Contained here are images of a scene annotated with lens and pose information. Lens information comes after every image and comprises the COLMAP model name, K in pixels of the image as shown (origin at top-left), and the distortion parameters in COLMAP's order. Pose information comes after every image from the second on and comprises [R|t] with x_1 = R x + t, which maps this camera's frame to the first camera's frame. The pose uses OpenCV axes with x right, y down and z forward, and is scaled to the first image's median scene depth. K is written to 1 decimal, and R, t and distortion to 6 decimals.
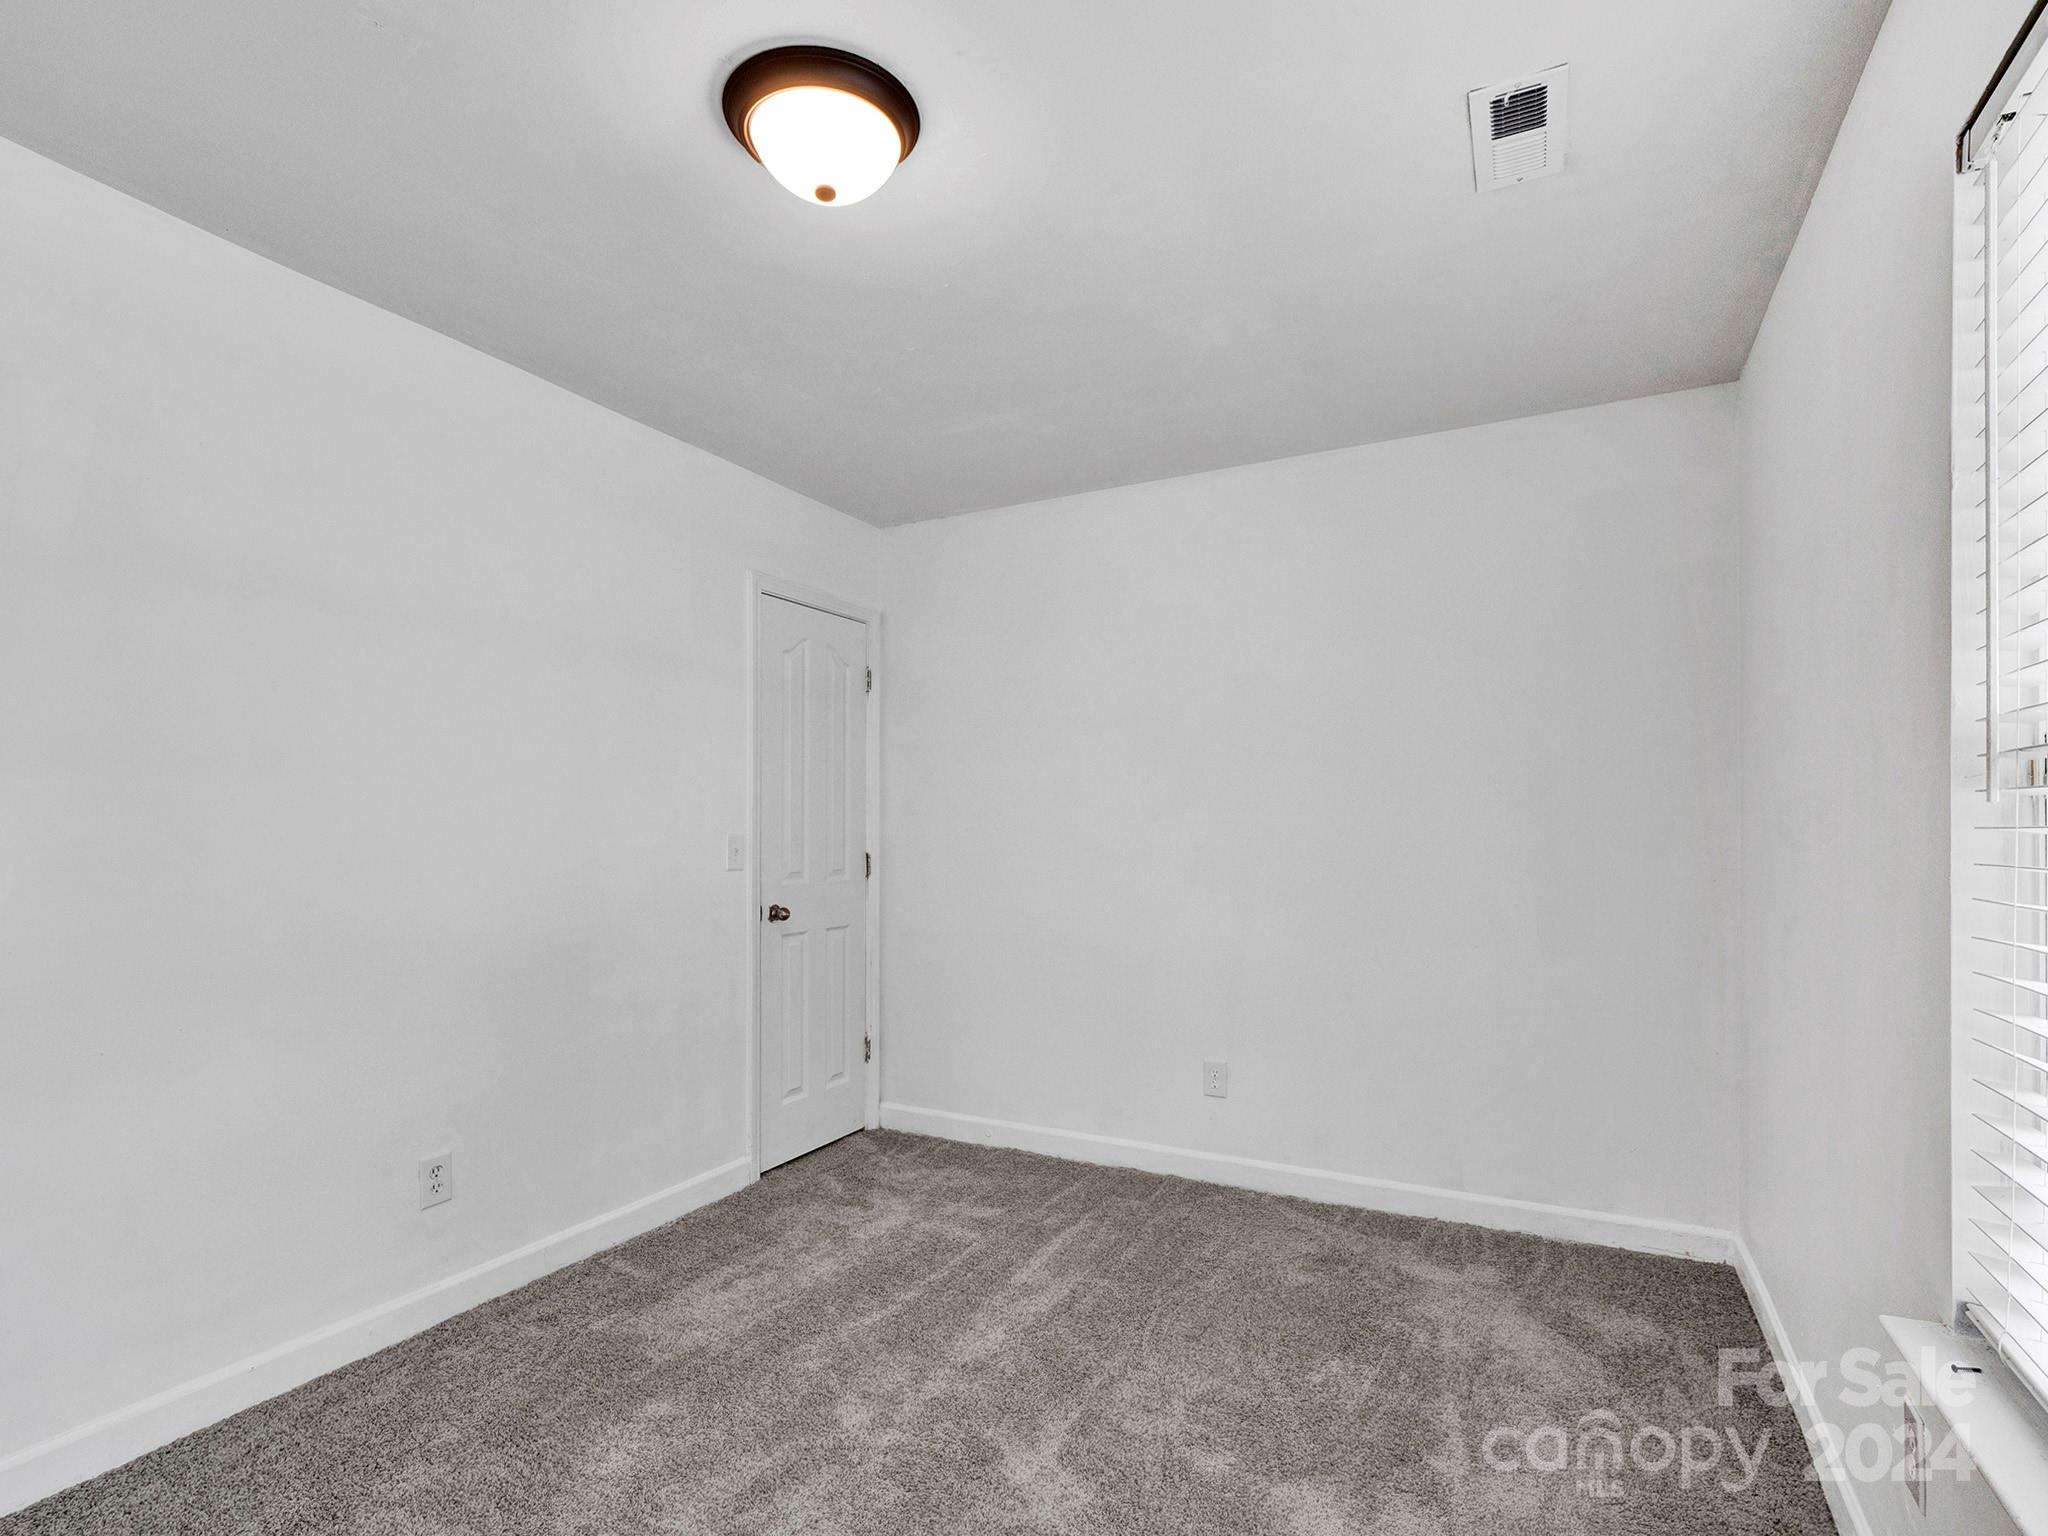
lens RADIAL K [[1014.5, 0, 1041.6], [0, 1014.5, 789.2], [0, 0, 1]] dist [-0.001060, -0.013229]
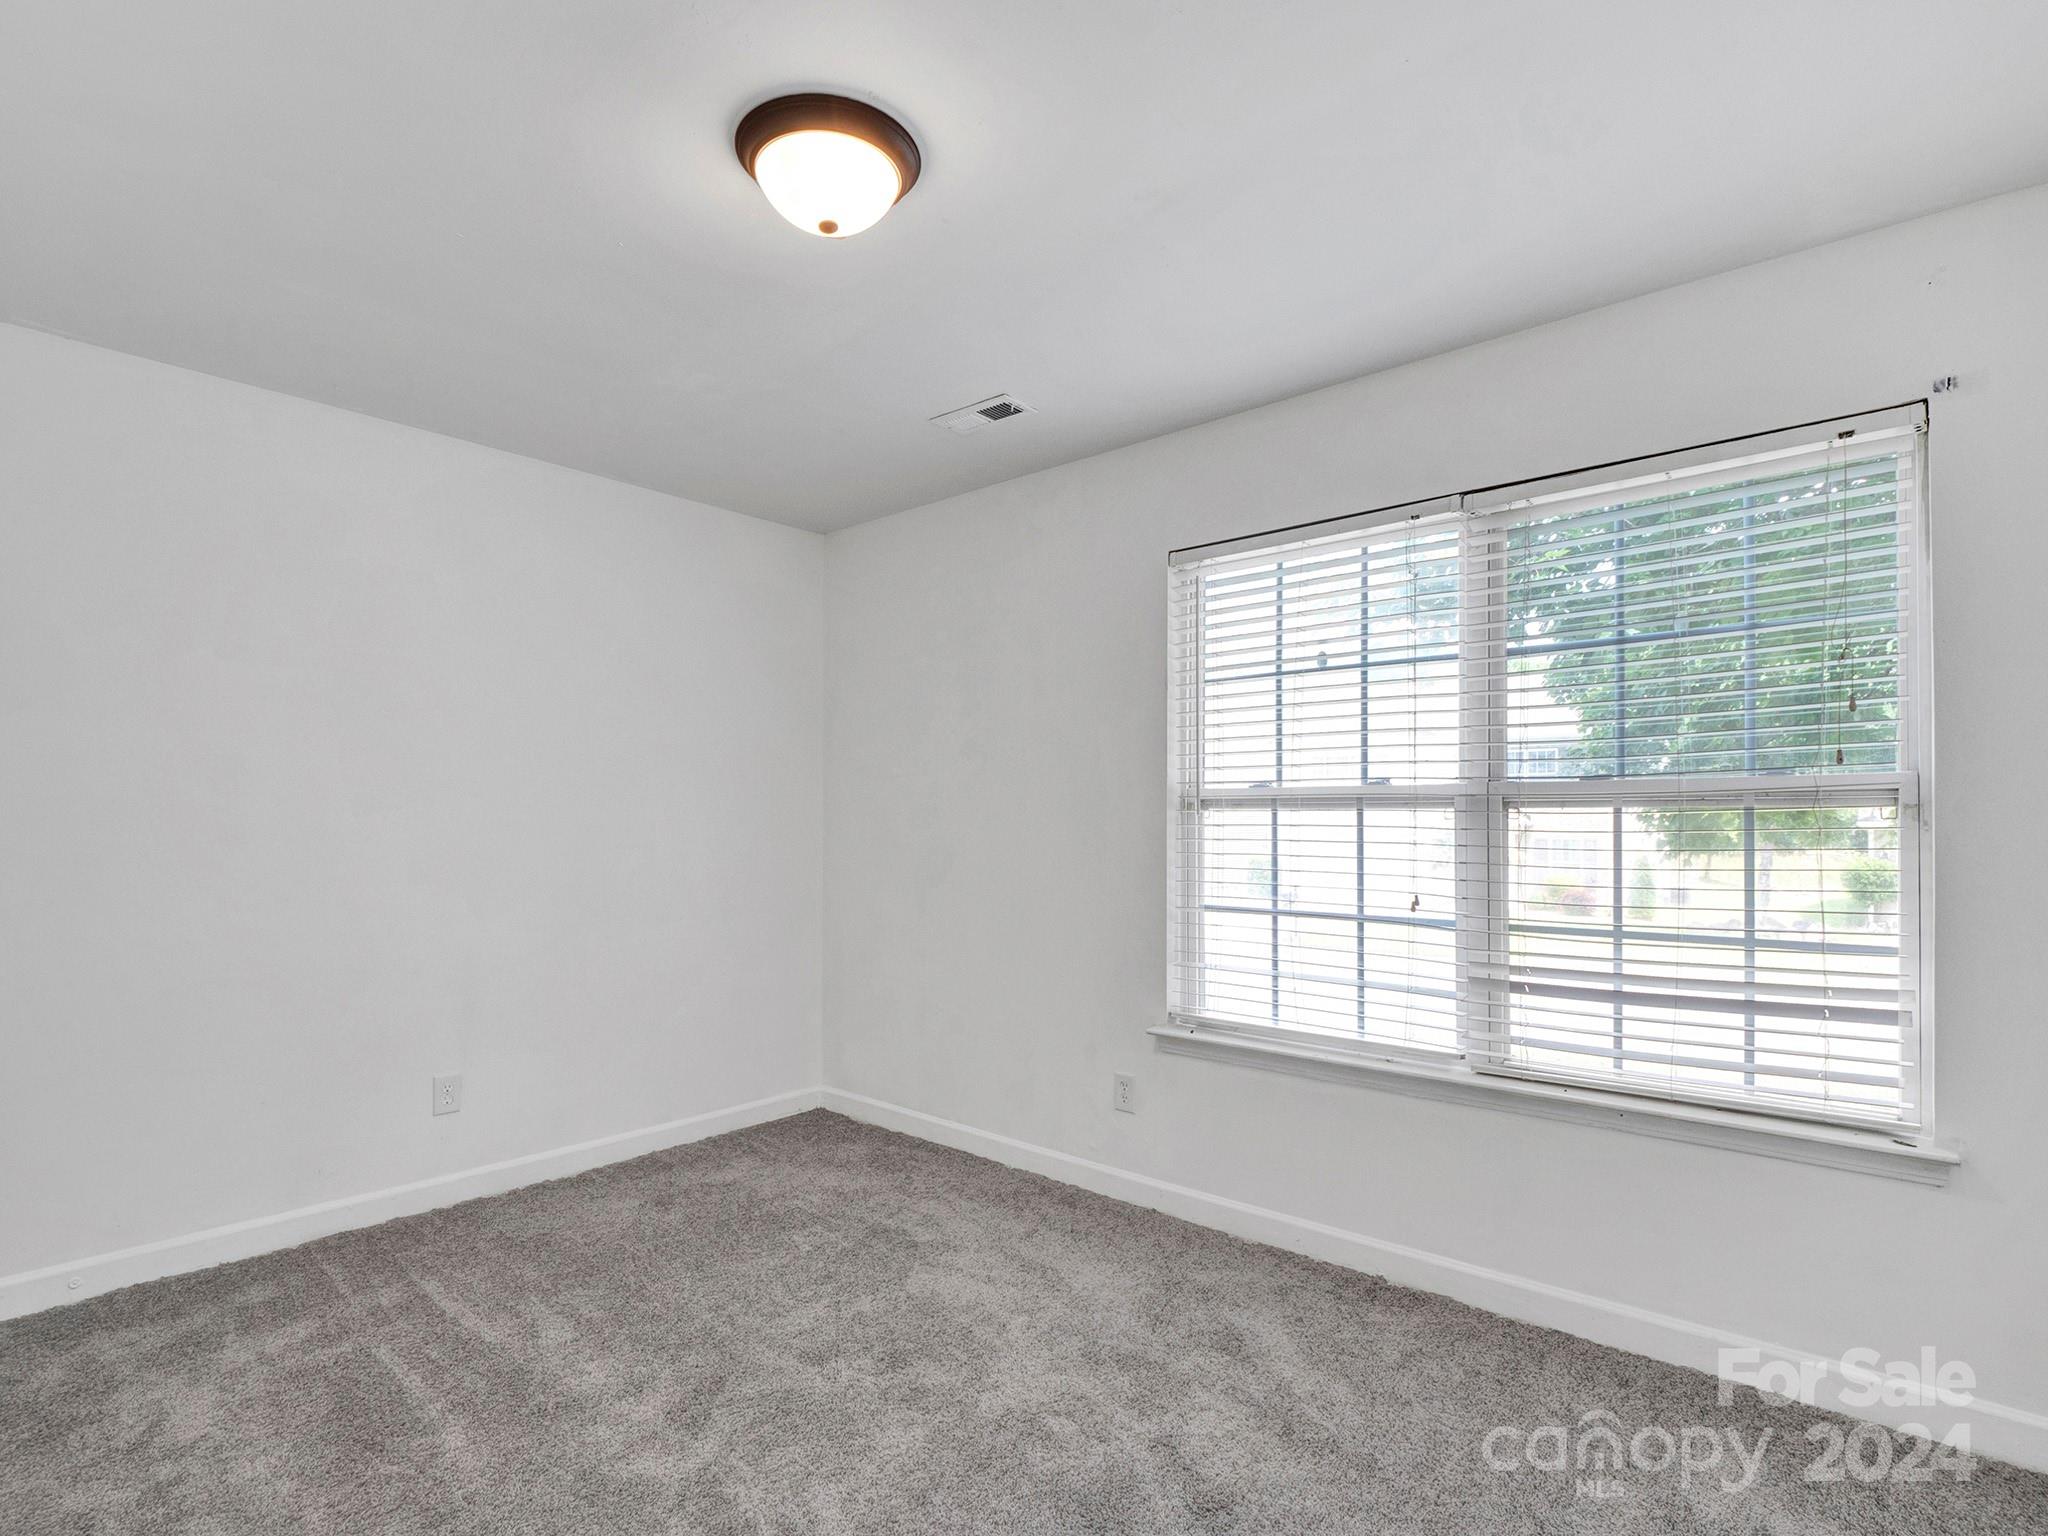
lens RADIAL K [[999.1, 0, 1023.6], [0, 999.1, 782.9], [0, 0, 1]] dist [-0.002076, -0.010802]
pose [[0.246638, 0.030925, 0.968614, -0.772887], [-0.044285, 0.998806, -0.020613, -0.006689], [-0.968095, -0.037811, 0.247713, 0.352473]]
